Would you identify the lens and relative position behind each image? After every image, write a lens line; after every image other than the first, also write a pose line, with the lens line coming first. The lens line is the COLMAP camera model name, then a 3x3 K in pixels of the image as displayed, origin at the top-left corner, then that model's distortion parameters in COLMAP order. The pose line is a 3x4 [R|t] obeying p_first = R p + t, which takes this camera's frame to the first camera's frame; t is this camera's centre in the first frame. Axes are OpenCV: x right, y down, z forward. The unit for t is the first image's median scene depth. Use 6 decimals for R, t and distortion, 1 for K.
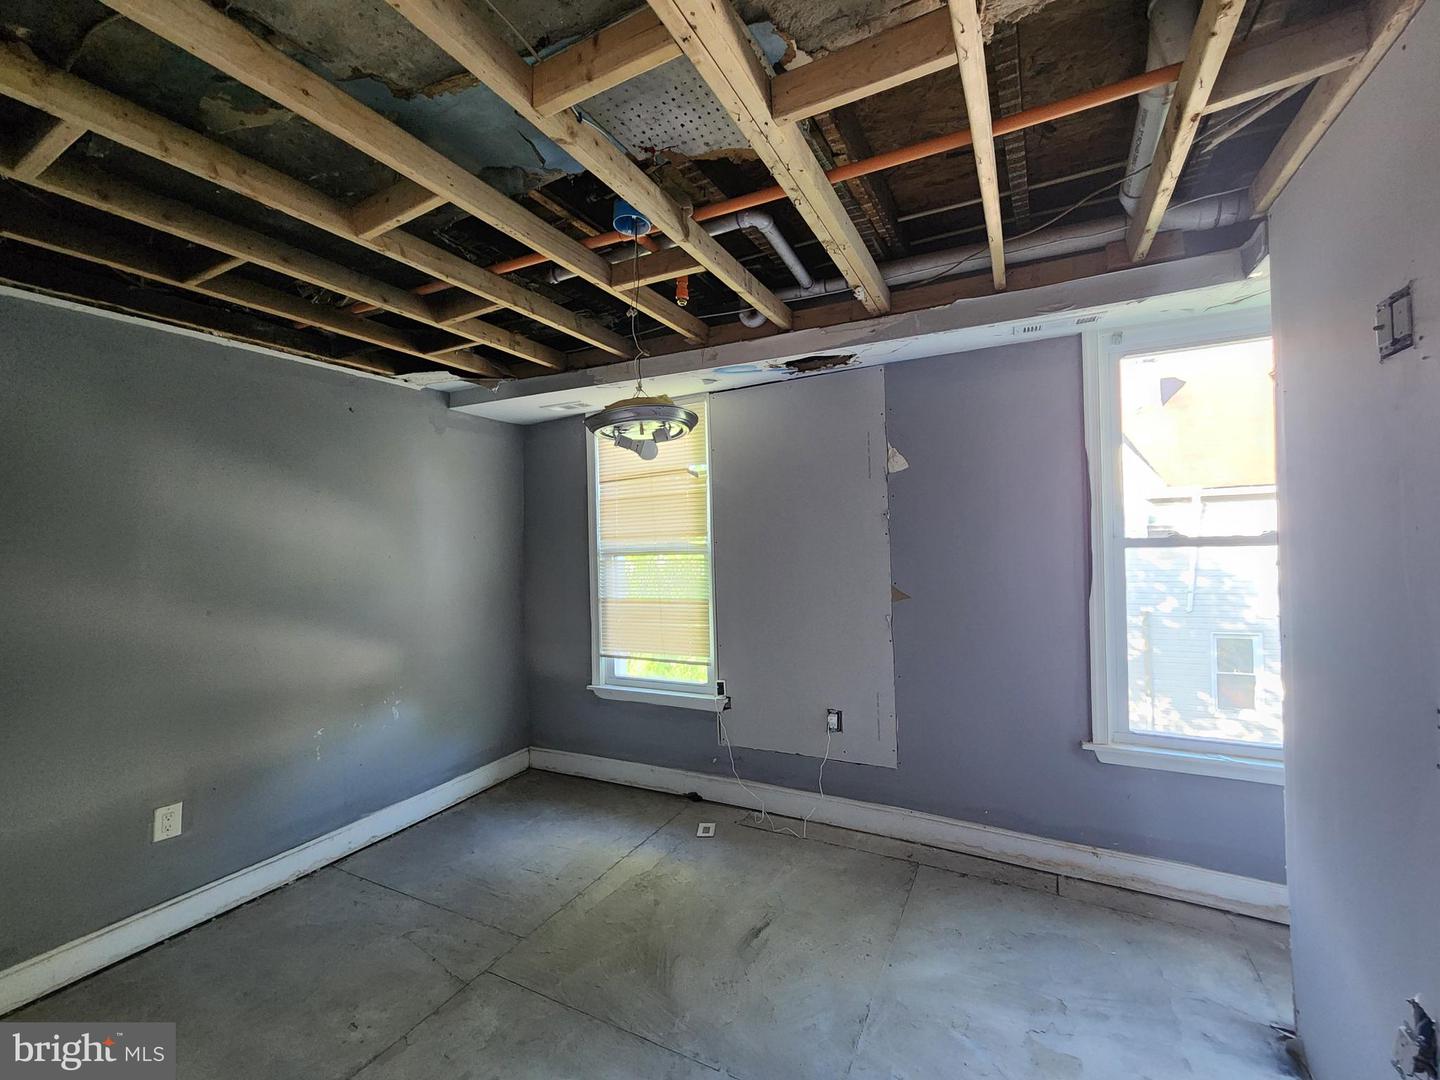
lens RADIAL K [[589.6, 0, 730.6], [0, 589.6, 541.6], [0, 0, 1]] dist [-0.001518, -0.000522]
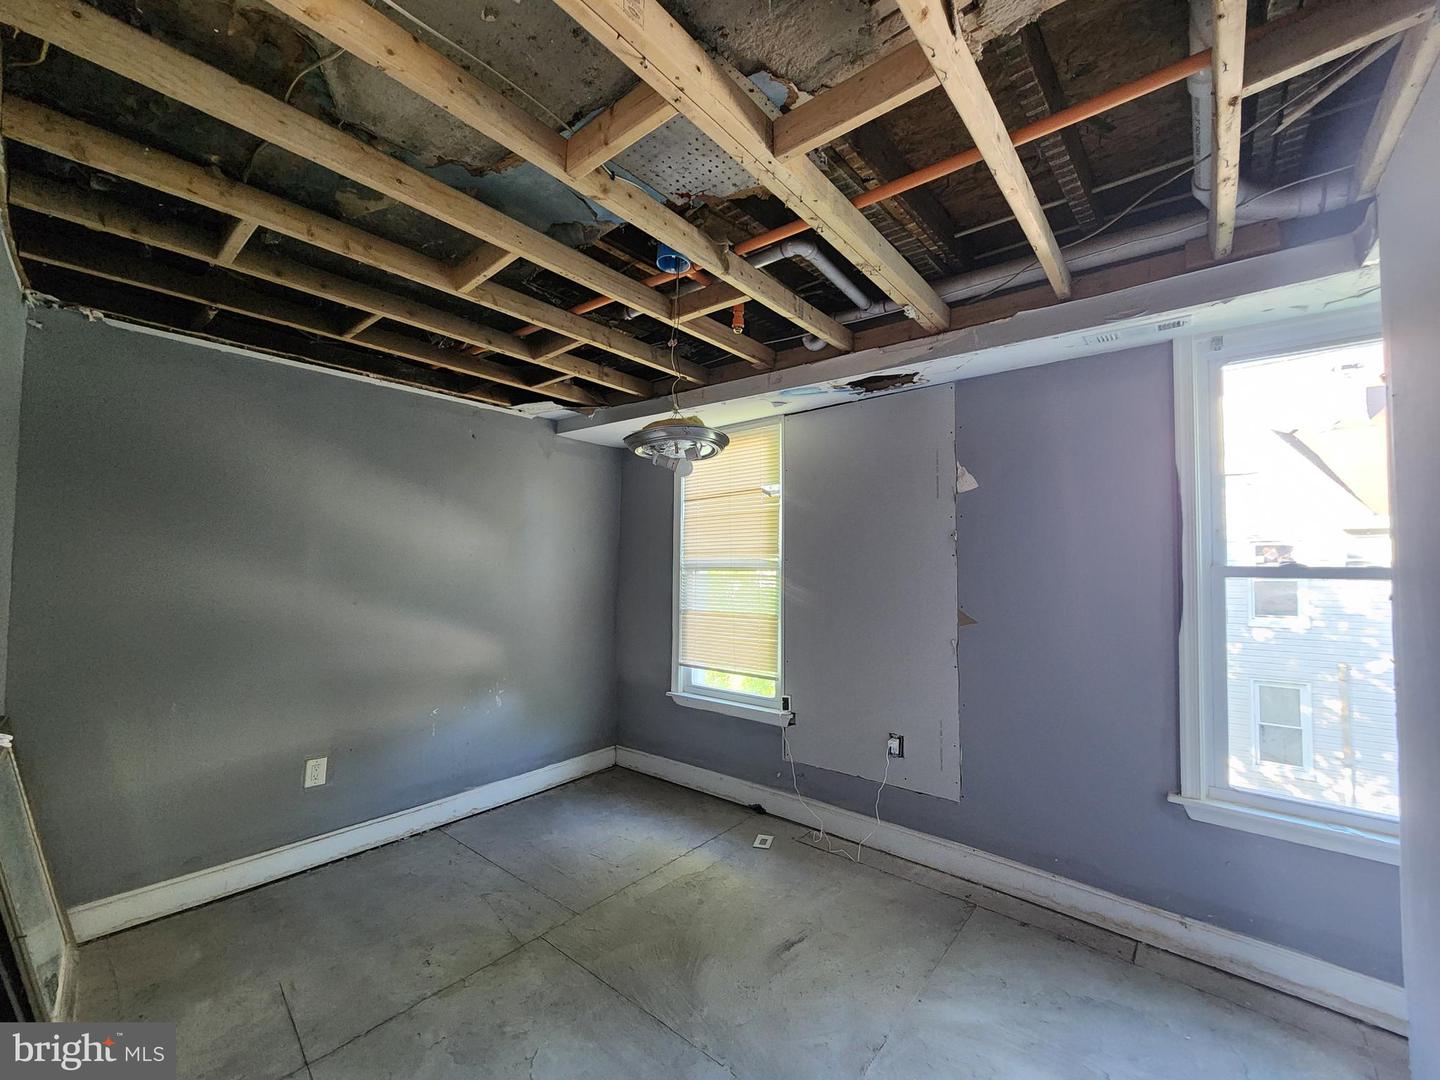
lens RADIAL K [[584.2, 0, 727.7], [0, 584.2, 546.4], [0, 0, 1]] dist [-0.000879, -0.000091]
pose [[0.976120, 0.025664, -0.215710, 0.125614], [-0.032309, 0.999104, -0.027332, 0.011794], [0.214815, 0.033649, 0.976075, -0.017633]]
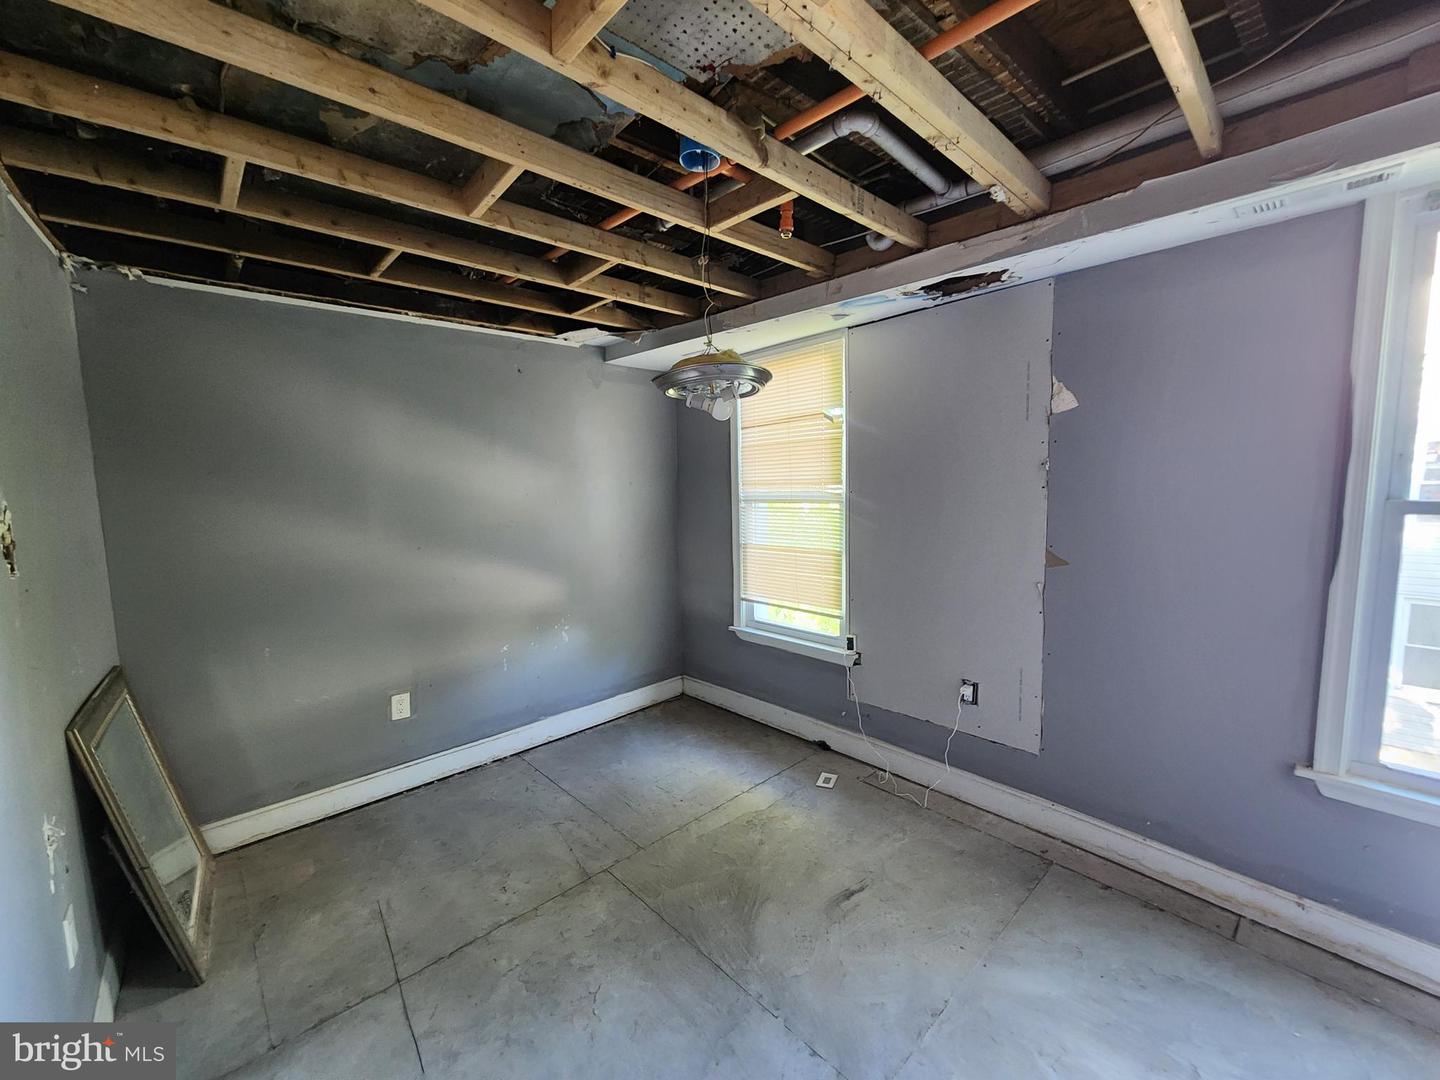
lens RADIAL K [[584.9, 0, 726.0], [0, 584.9, 543.5], [0, 0, 1]] dist [-0.000164, 0.000486]
pose [[0.940762, 0.041763, -0.336486, 0.140802], [-0.001471, 0.992879, 0.119119, -0.037365], [0.339065, -0.111567, 0.934124, 0.067190]]
